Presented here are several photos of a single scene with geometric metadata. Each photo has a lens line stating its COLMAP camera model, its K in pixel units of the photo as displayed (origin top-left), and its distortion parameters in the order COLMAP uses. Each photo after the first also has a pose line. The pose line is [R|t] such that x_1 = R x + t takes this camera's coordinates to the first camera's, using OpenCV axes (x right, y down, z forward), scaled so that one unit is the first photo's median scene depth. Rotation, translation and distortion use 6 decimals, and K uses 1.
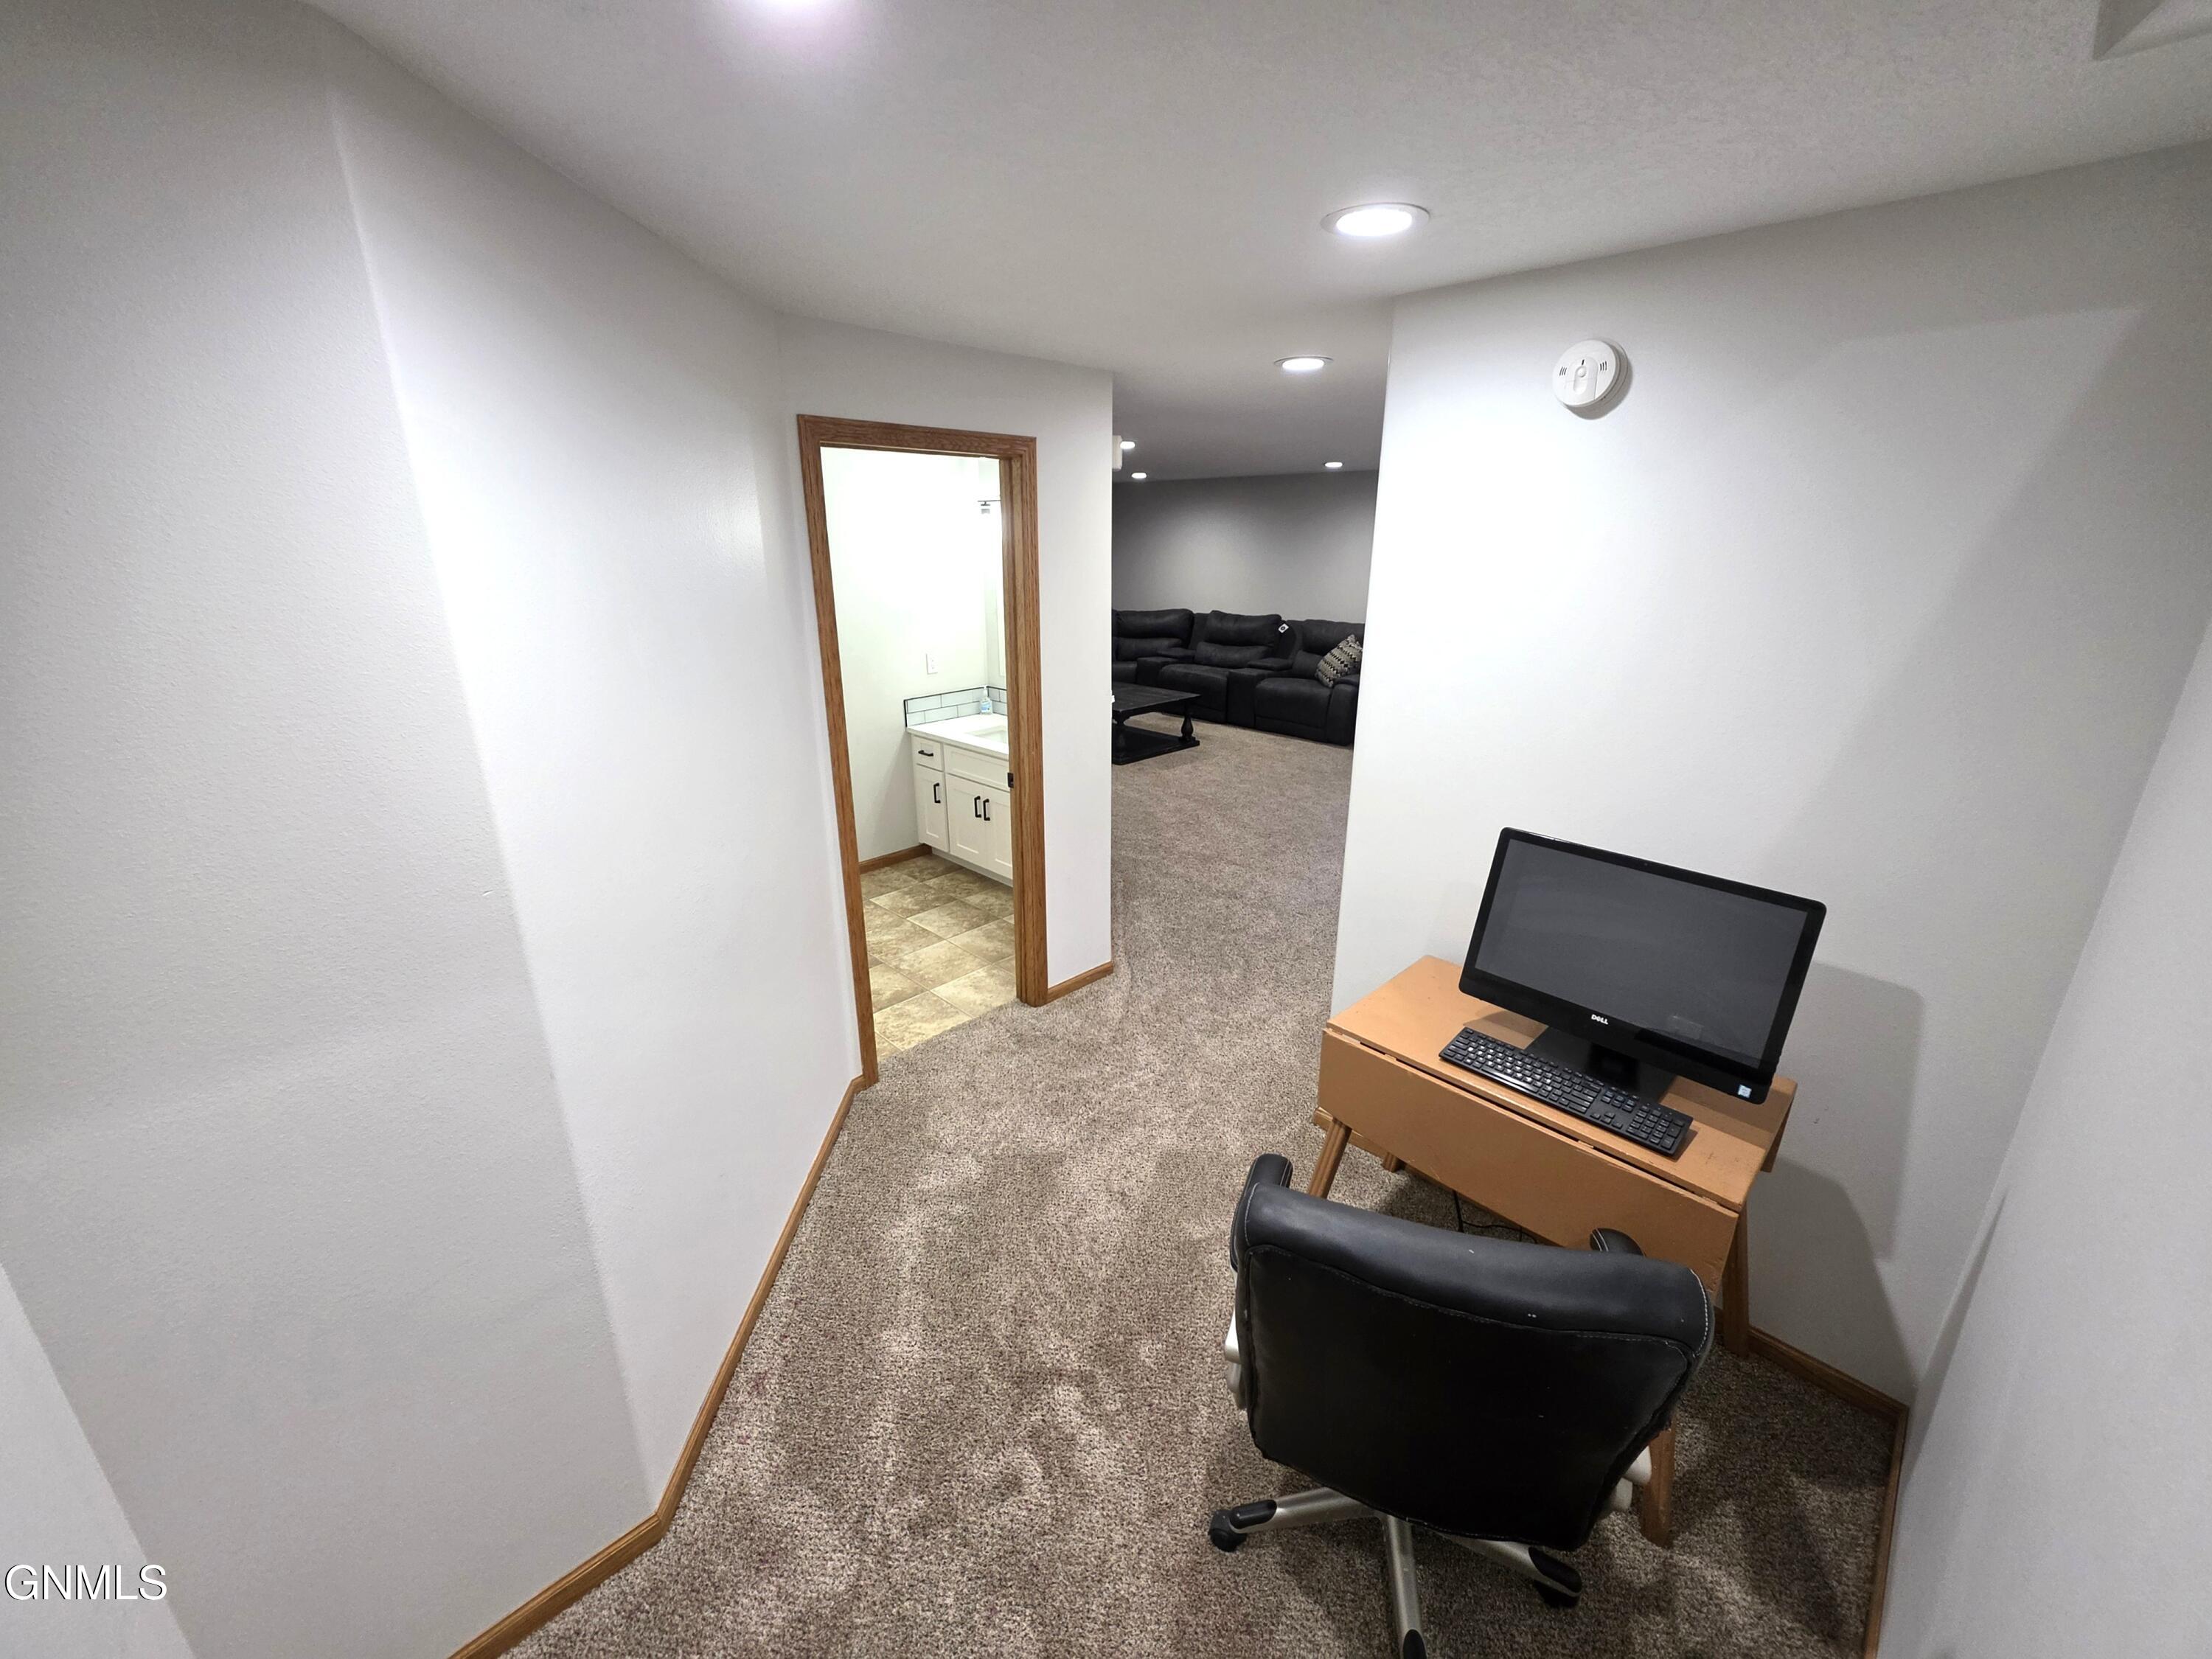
lens RADIAL K [[866.8, 0, 1096.3], [0, 866.8, 811.4], [0, 0, 1]] dist [-0.000345, -0.000074]
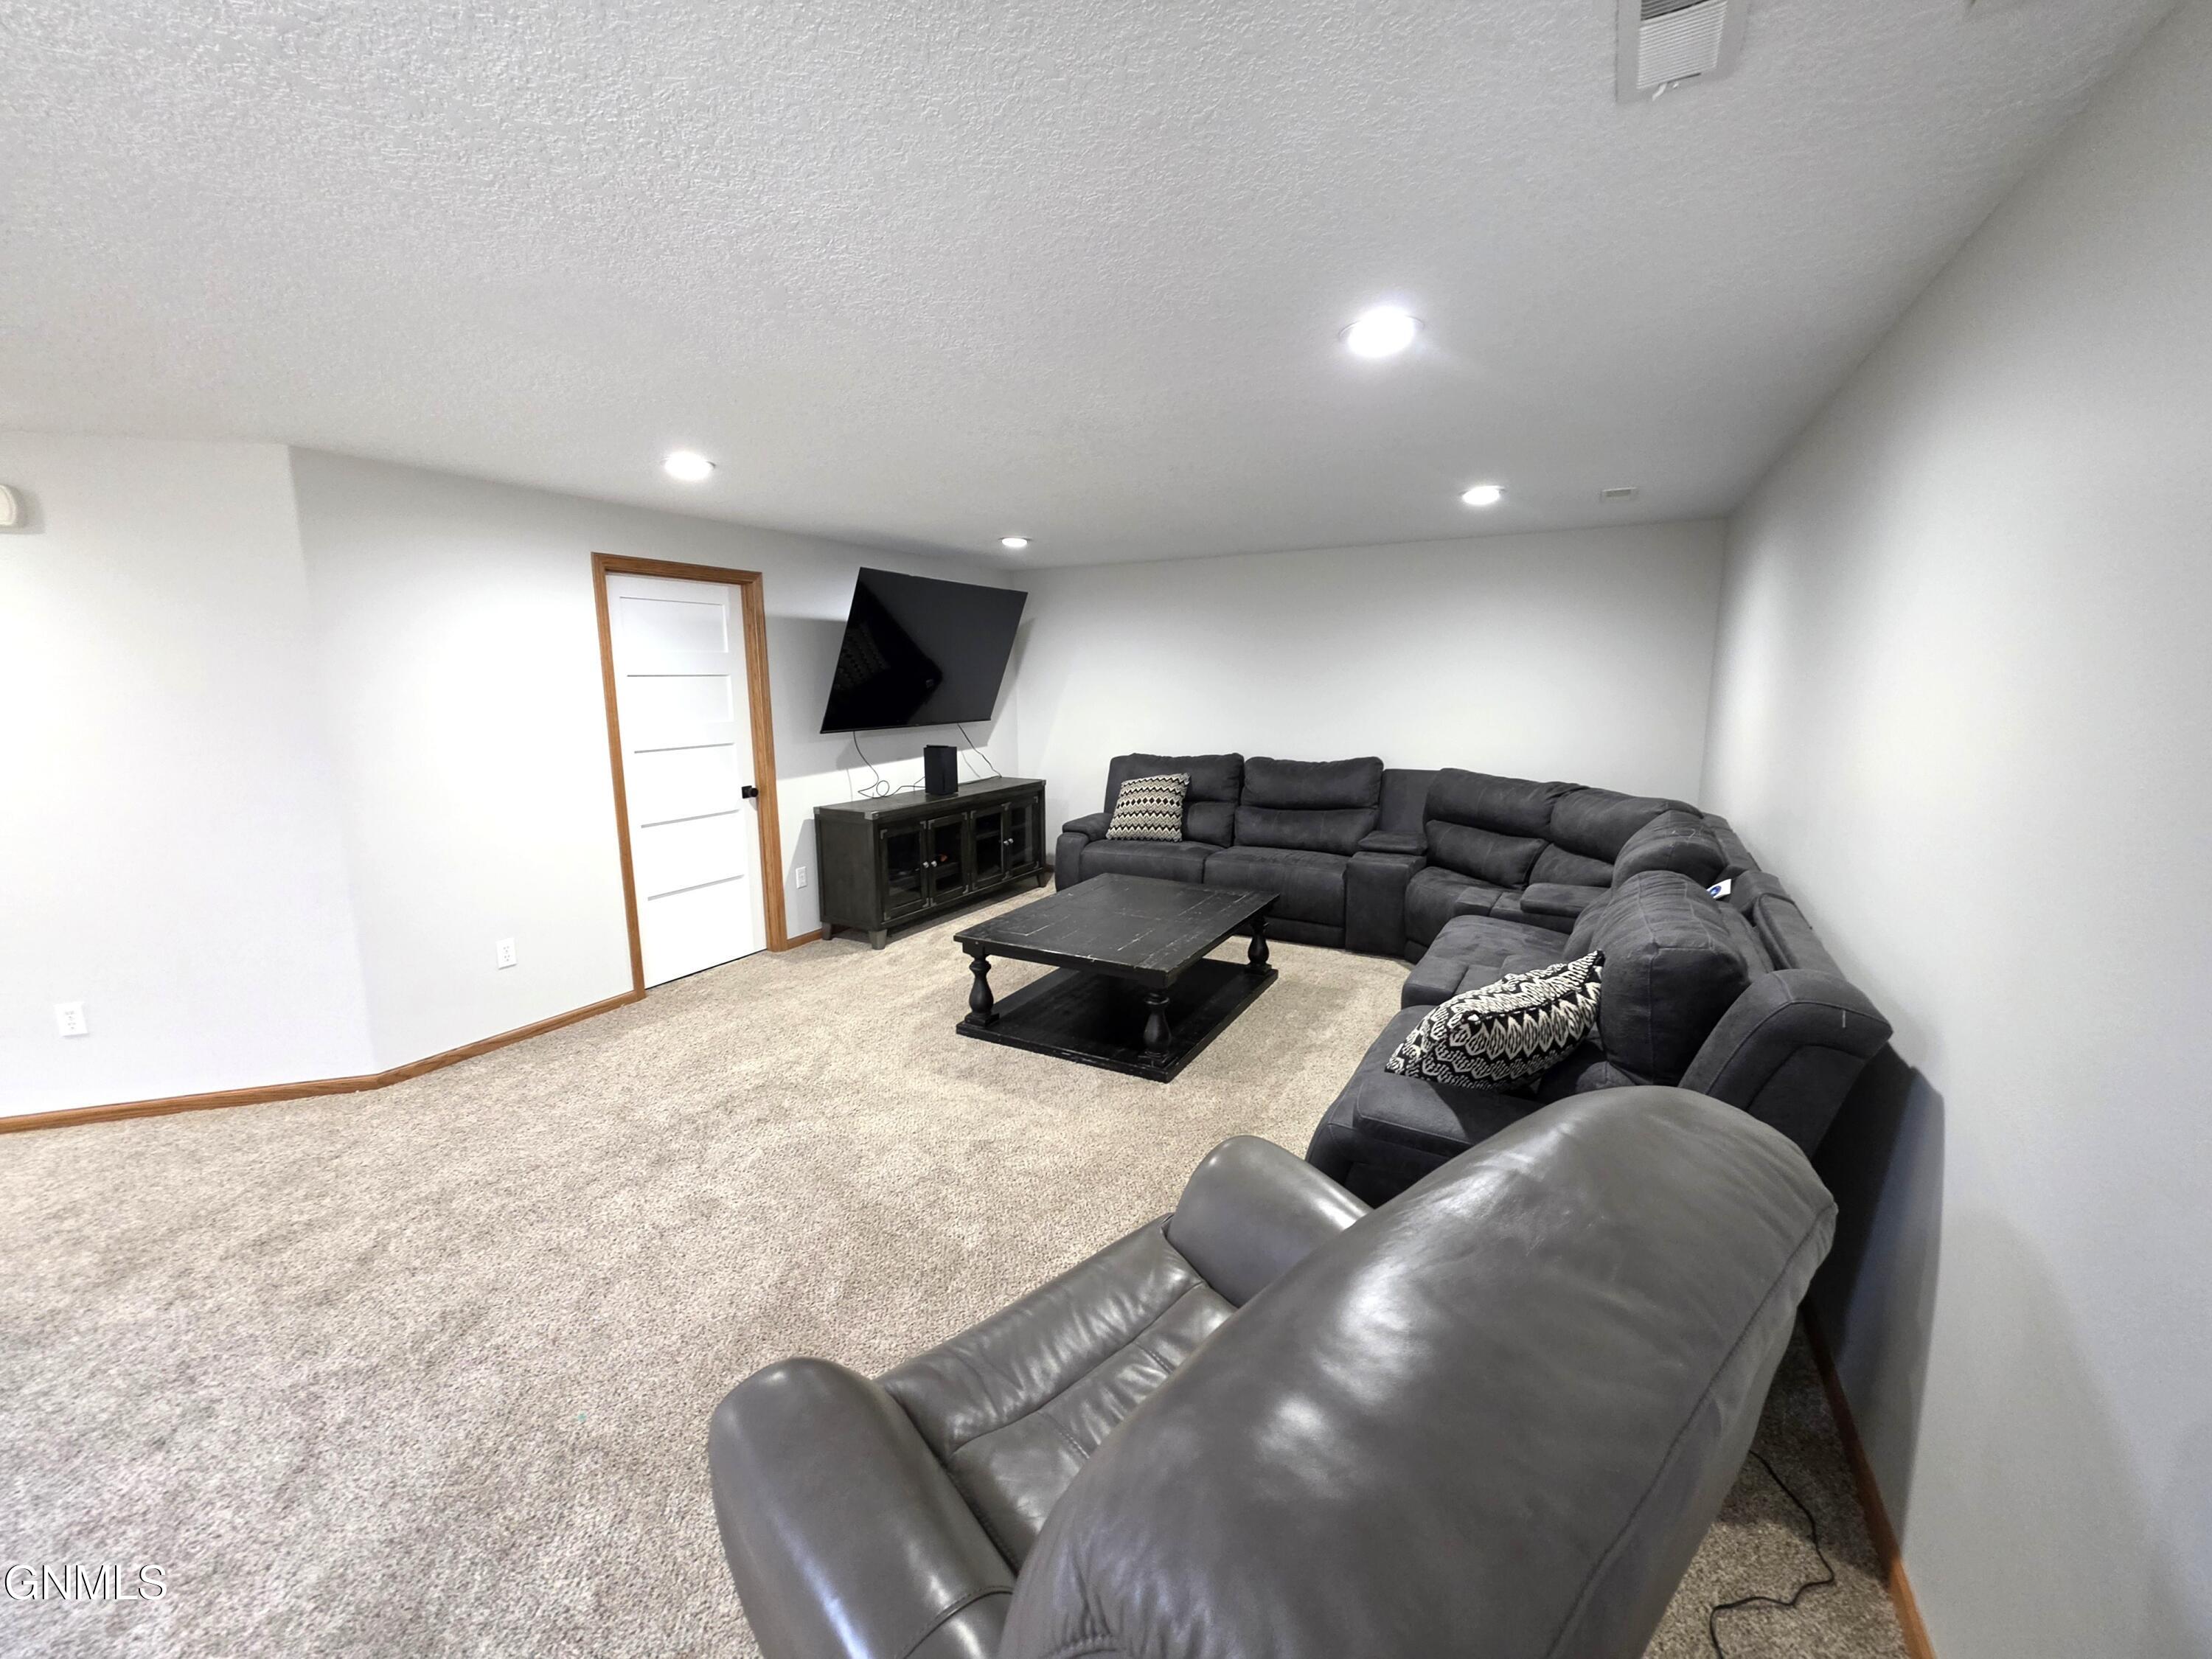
lens RADIAL K [[881.6, 0, 1099.9], [0, 881.6, 826.2], [0, 0, 1]] dist [-0.001059, -0.000074]
pose [[0.287154, 0.160497, -0.944343, 0.506532], [-0.288712, 0.954518, 0.074436, -0.223008], [0.913339, 0.251268, 0.320432, 0.807335]]
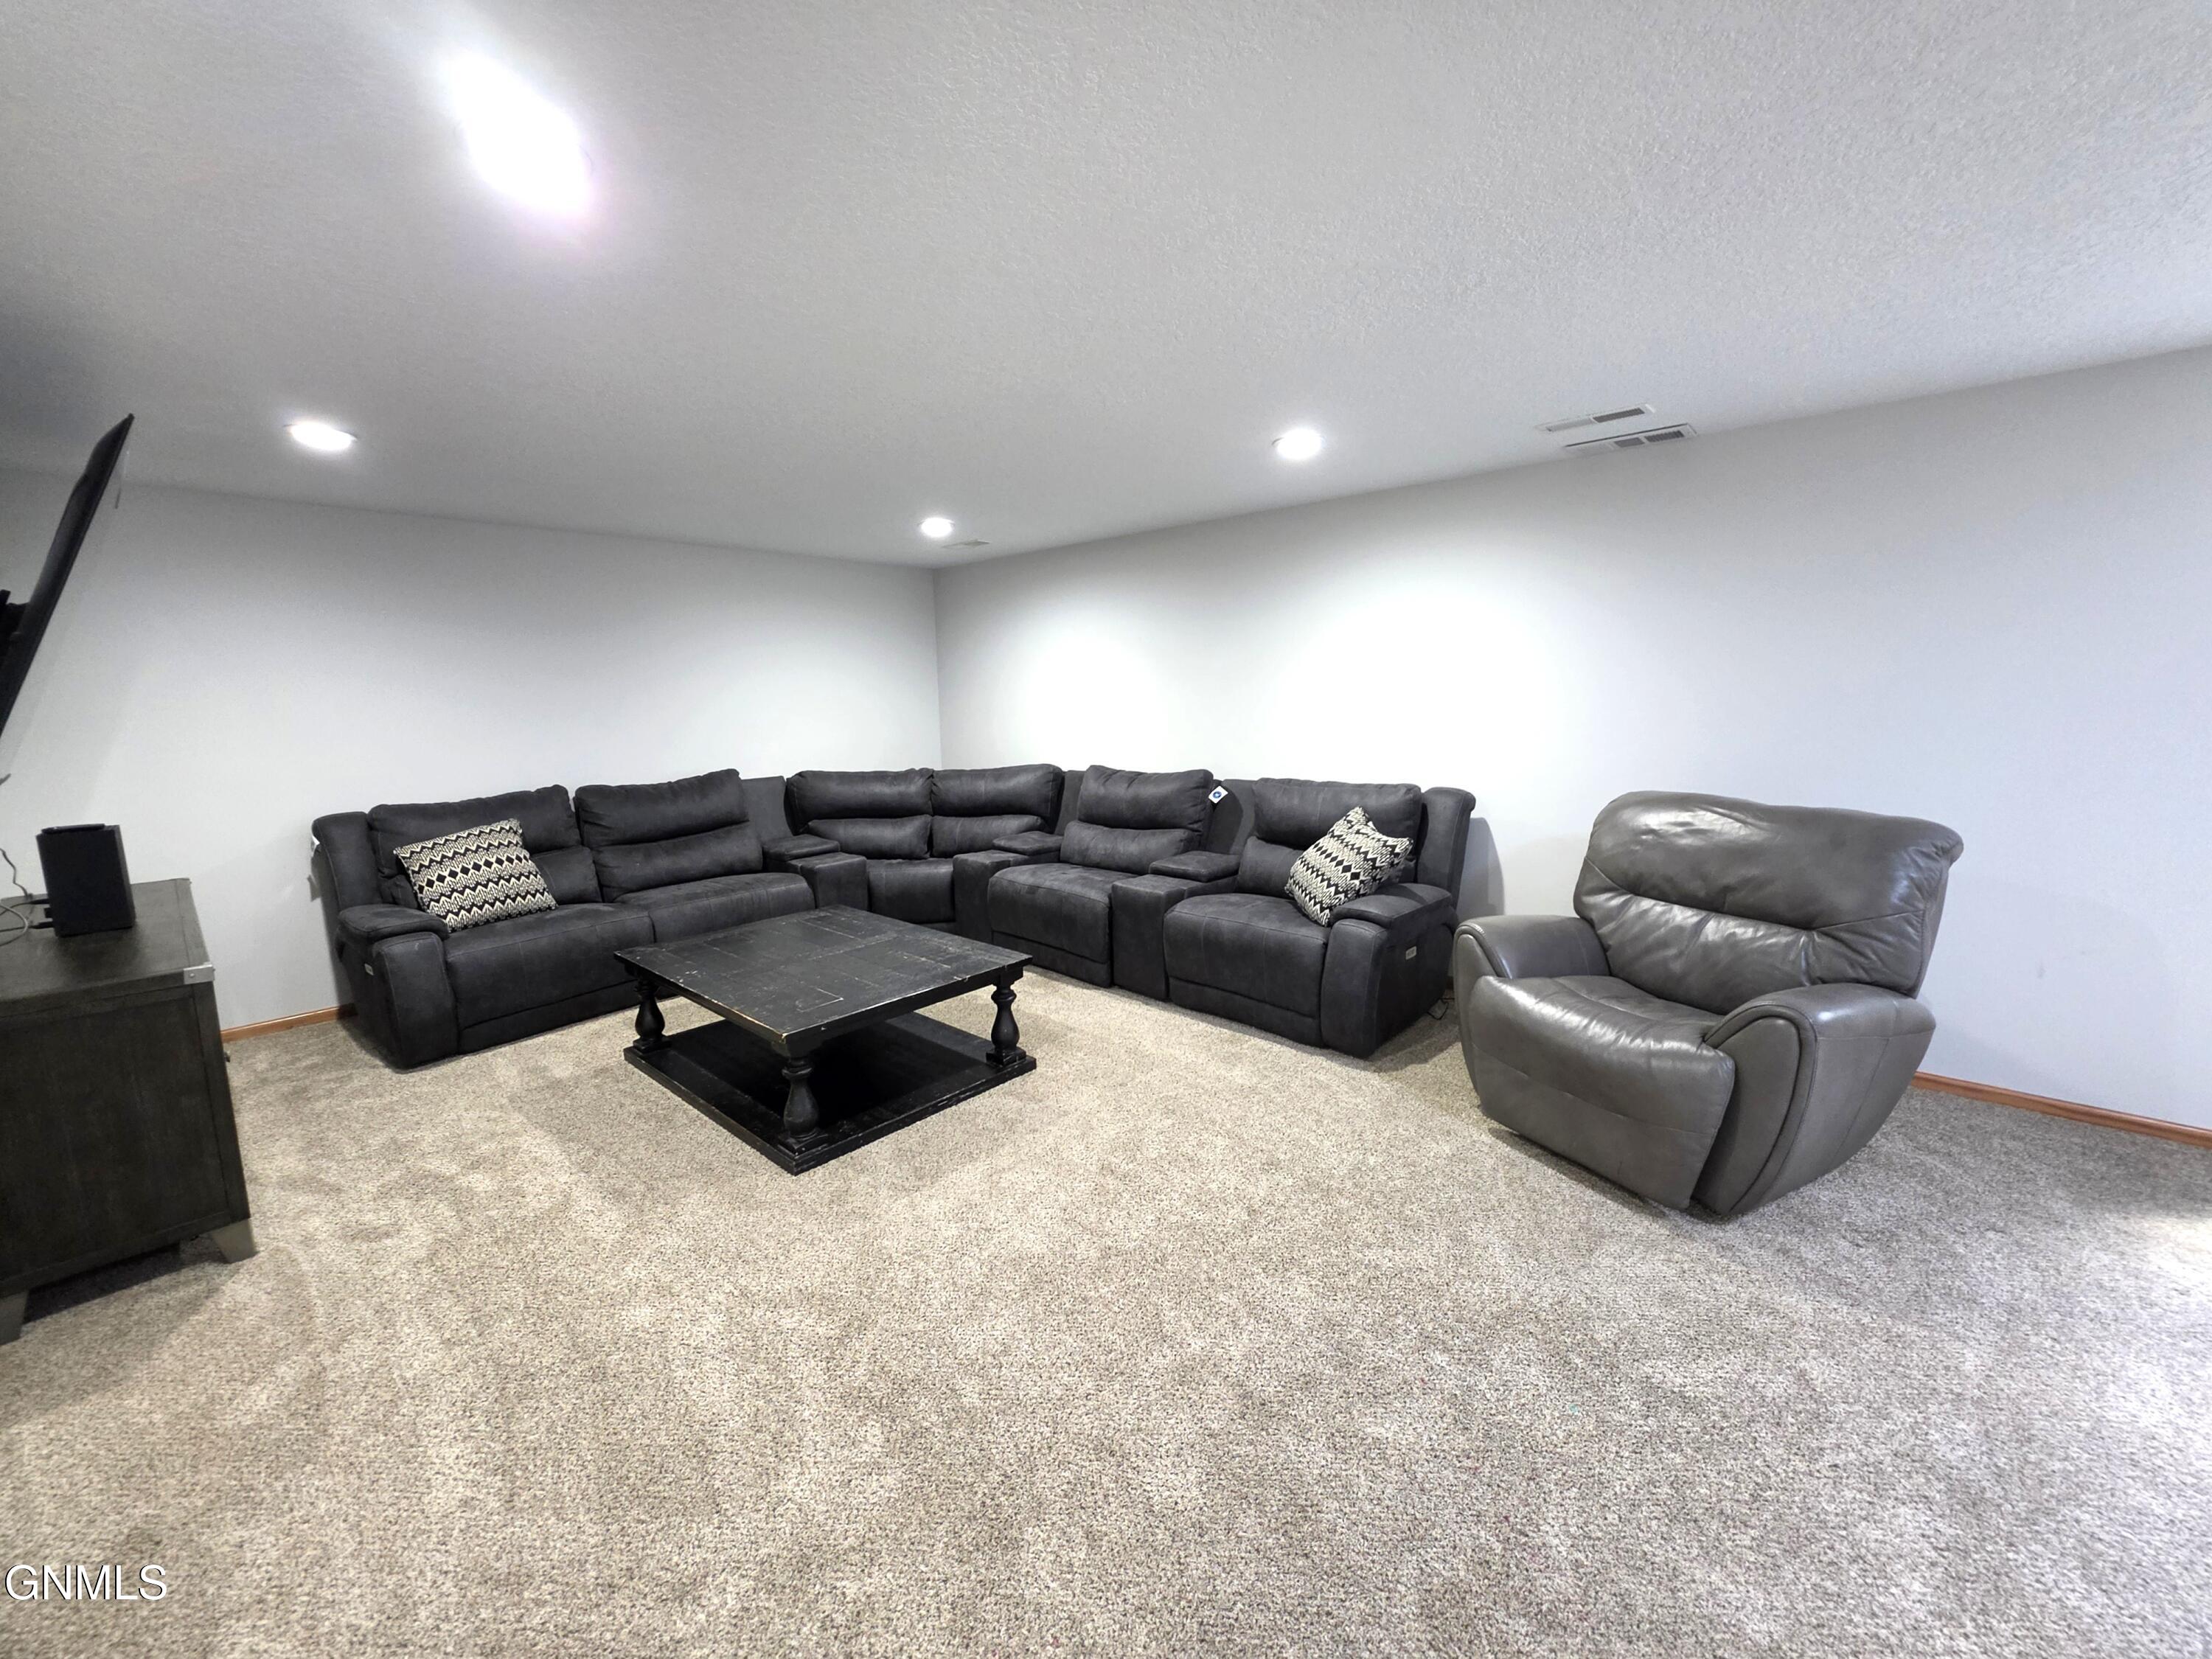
lens RADIAL K [[879.9, 0, 1106.0], [0, 879.9, 829.5], [0, 0, 1]] dist [-0.001703, -0.000108]
pose [[0.997799, -0.027873, 0.060174, 0.132410], [0.037122, 0.986658, -0.158518, -0.124432], [-0.054953, 0.160403, 0.985521, 0.552600]]
